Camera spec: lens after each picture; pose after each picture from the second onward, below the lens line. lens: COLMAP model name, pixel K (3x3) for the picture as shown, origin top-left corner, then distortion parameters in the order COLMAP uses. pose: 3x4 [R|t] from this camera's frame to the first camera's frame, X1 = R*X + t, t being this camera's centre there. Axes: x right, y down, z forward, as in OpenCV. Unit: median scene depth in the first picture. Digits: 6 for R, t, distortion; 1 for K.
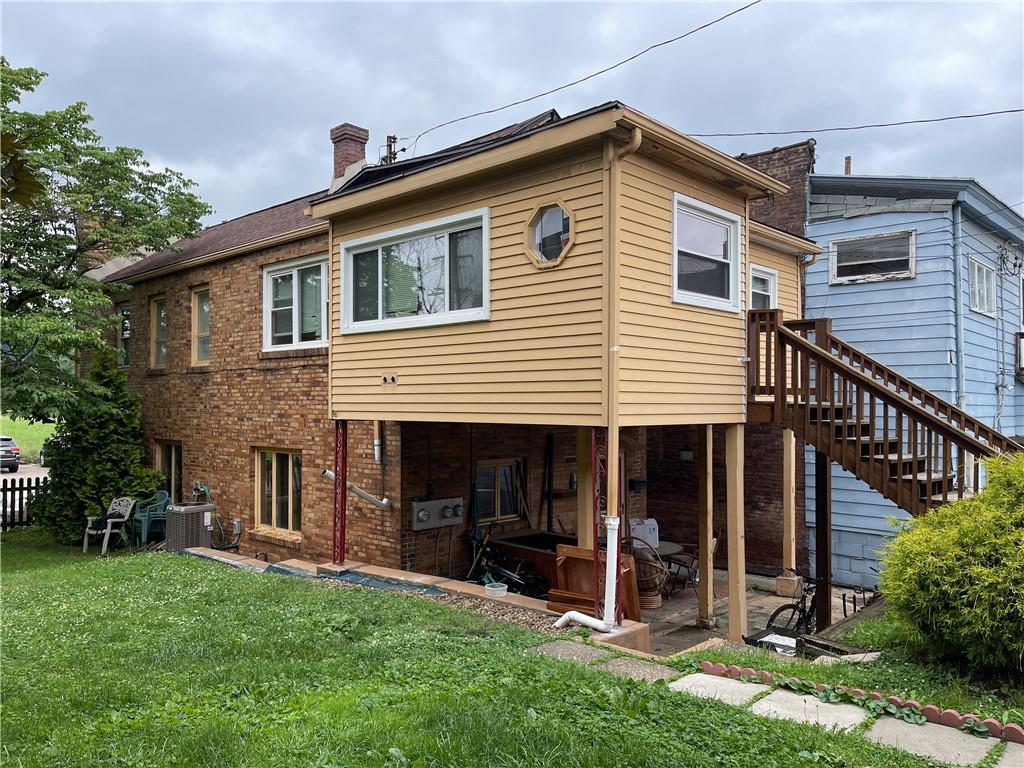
lens RADIAL K [[762.6, 0, 513.8], [0, 762.6, 398.5], [0, 0, 1]] dist [0.076566, -0.103260]
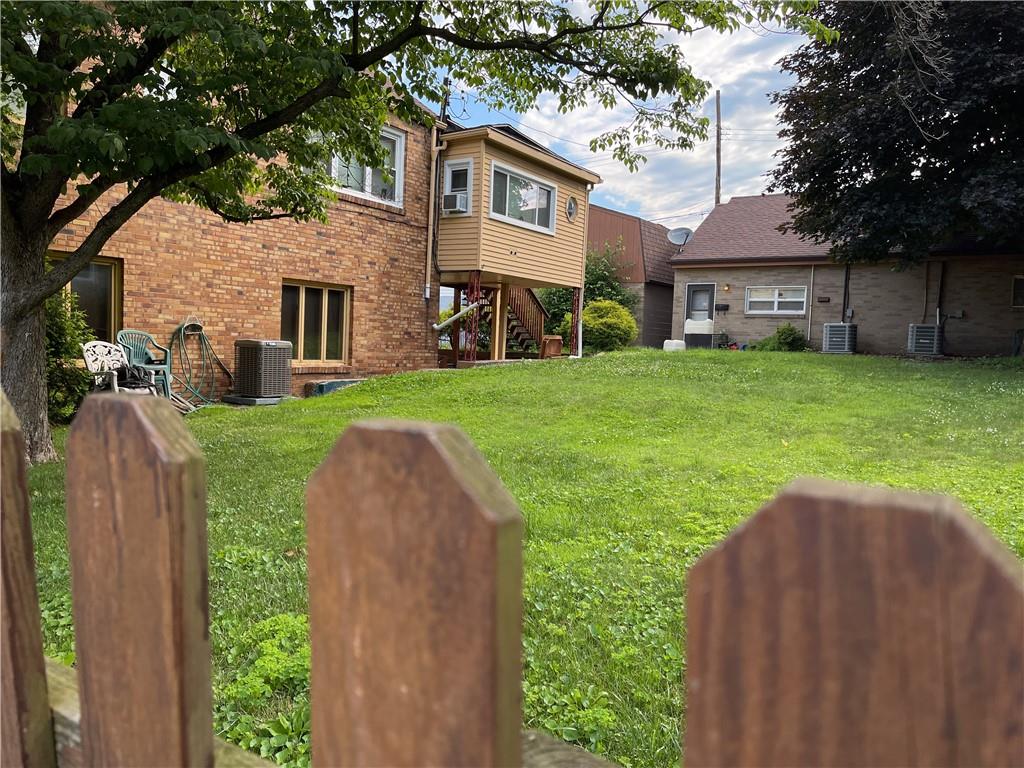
lens RADIAL K [[762.6, 0, 513.8], [0, 762.6, 398.5], [0, 0, 1]] dist [0.076566, -0.103260]
pose [[-0.172523, -0.081480, 0.981630, -1.494264], [-0.050424, 0.995997, 0.073810, 0.140819], [-0.983714, -0.036763, -0.175941, 0.982901]]
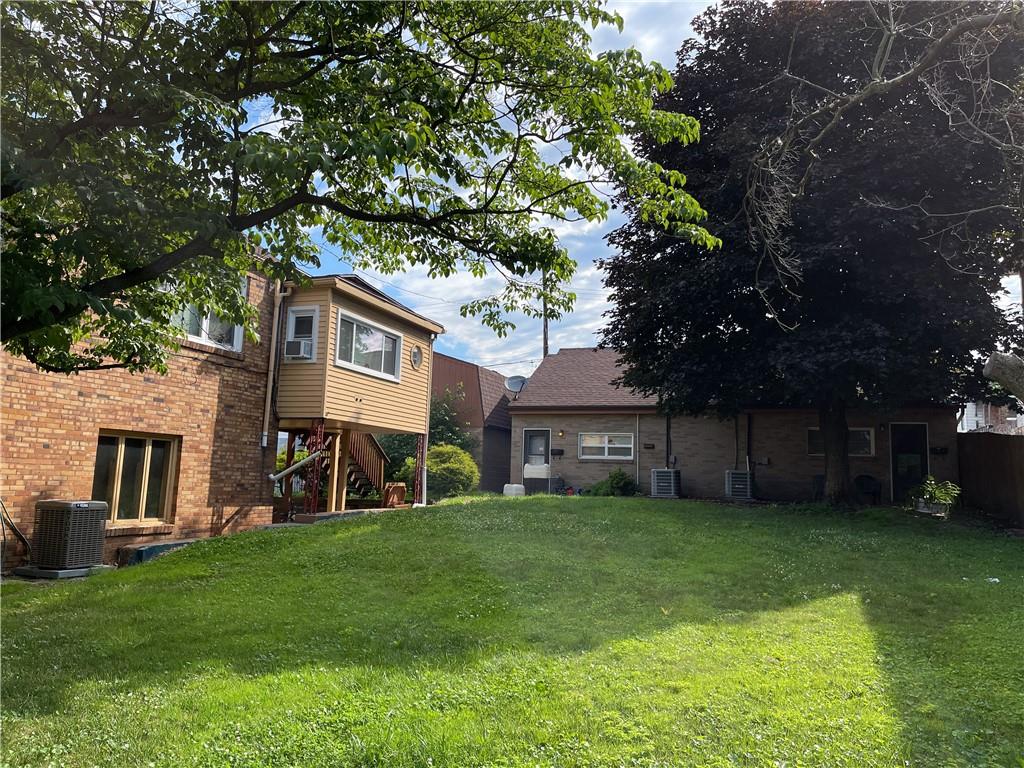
lens RADIAL K [[762.6, 0, 513.8], [0, 762.6, 398.5], [0, 0, 1]] dist [0.076566, -0.103260]
pose [[-0.396677, 0.083241, 0.914176, -1.455592], [-0.044241, 0.992989, -0.109615, 0.114019], [-0.916891, -0.083926, -0.390214, 1.024352]]
